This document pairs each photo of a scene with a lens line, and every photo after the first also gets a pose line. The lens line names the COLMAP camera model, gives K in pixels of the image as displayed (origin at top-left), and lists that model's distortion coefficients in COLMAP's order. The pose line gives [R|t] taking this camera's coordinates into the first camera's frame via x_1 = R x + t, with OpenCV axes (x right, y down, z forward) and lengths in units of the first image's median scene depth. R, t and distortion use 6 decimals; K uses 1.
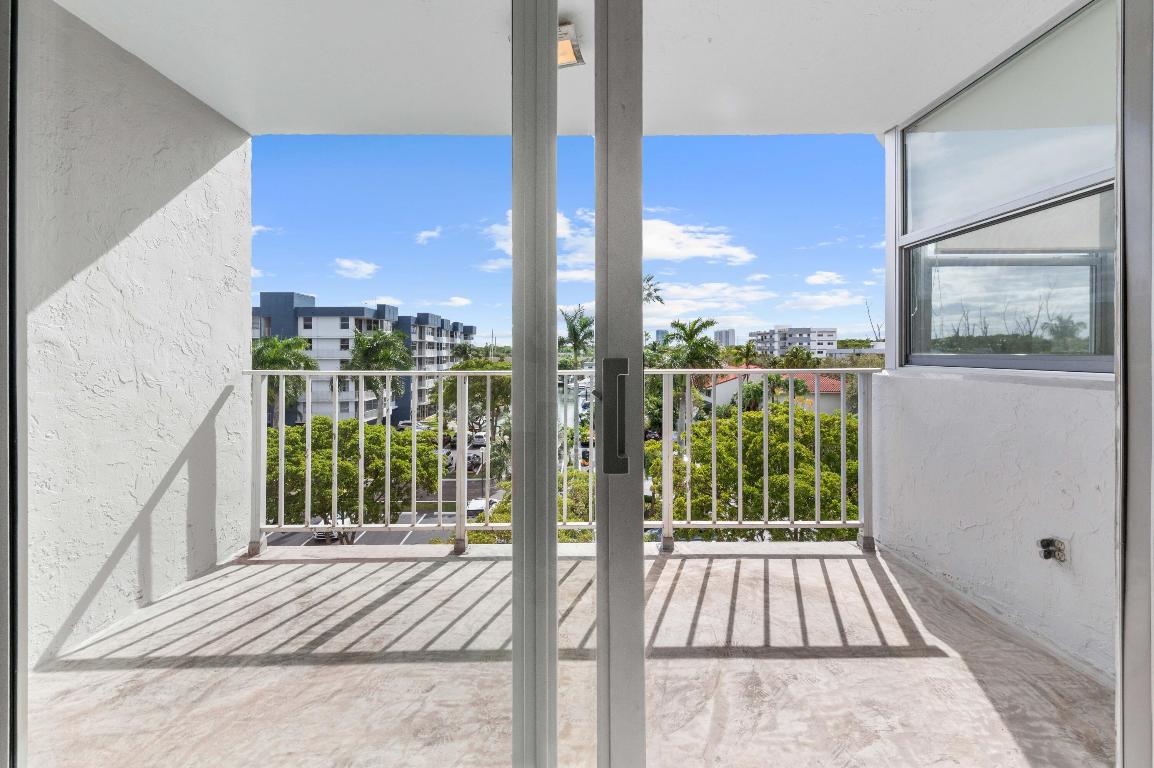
lens RADIAL K [[469.9, 0, 588.1], [0, 469.9, 349.0], [0, 0, 1]] dist [0.025557, -0.000707]
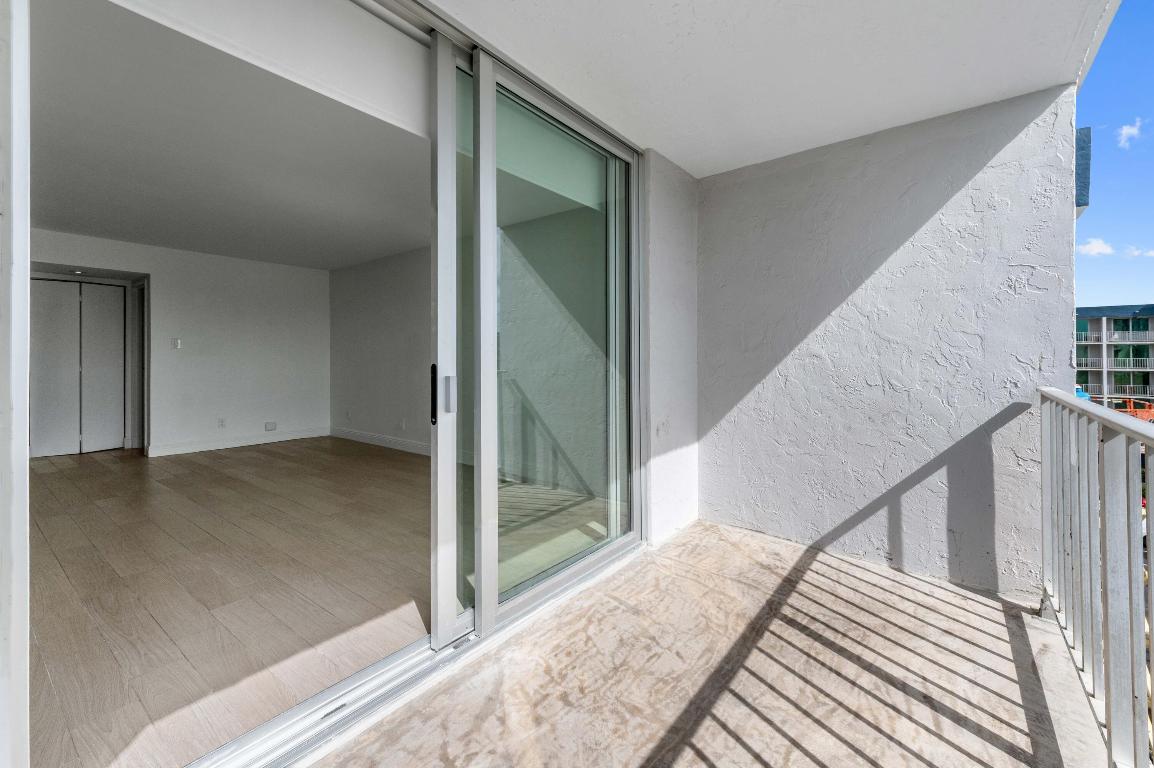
lens RADIAL K [[469.9, 0, 577.8], [0, 469.9, 367.3], [0, 0, 1]] dist [0.025557, -0.000707]
pose [[-0.640787, 0.018264, -0.767502, 0.432218], [0.000725, 0.999731, 0.023185, -0.008597], [0.767719, 0.014300, -0.640627, 0.949450]]
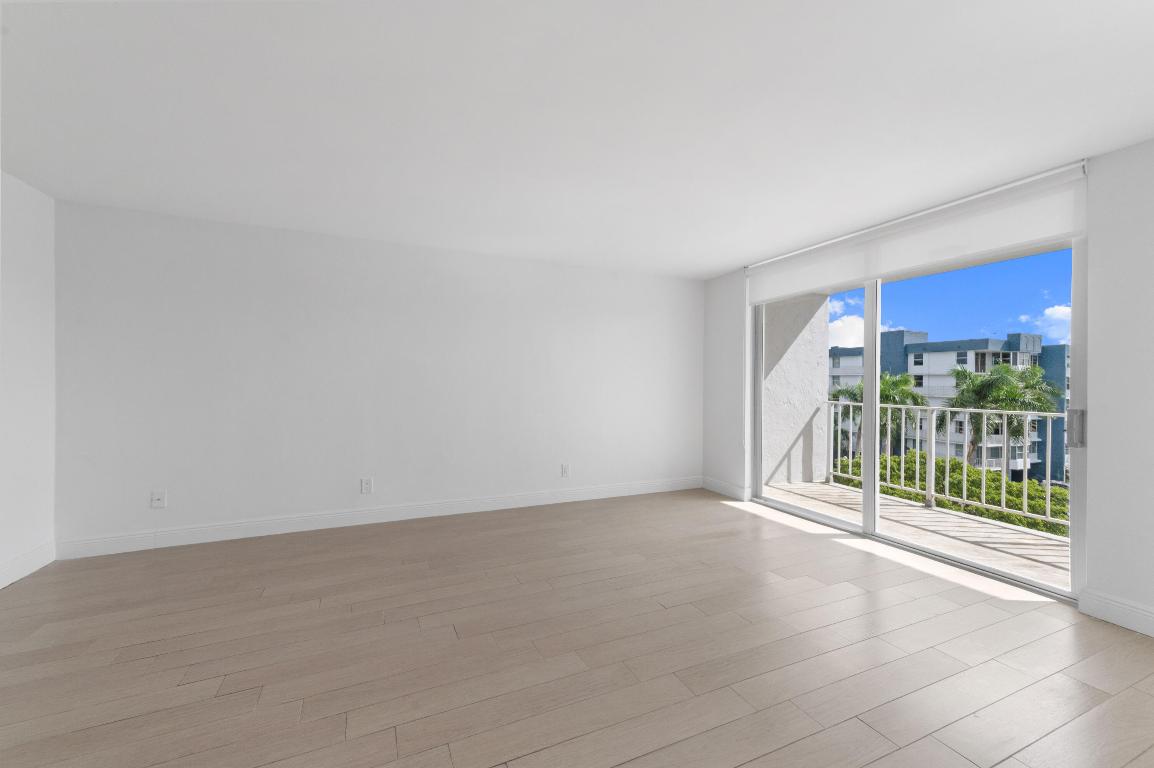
lens RADIAL K [[469.9, 0, 567.0], [0, 469.9, 387.8], [0, 0, 1]] dist [0.025557, -0.000707]
pose [[0.378880, 0.019127, -0.925248, 0.928512], [-0.012045, 0.999804, 0.015736, -0.040342], [0.925367, 0.005182, 0.379036, -1.022346]]
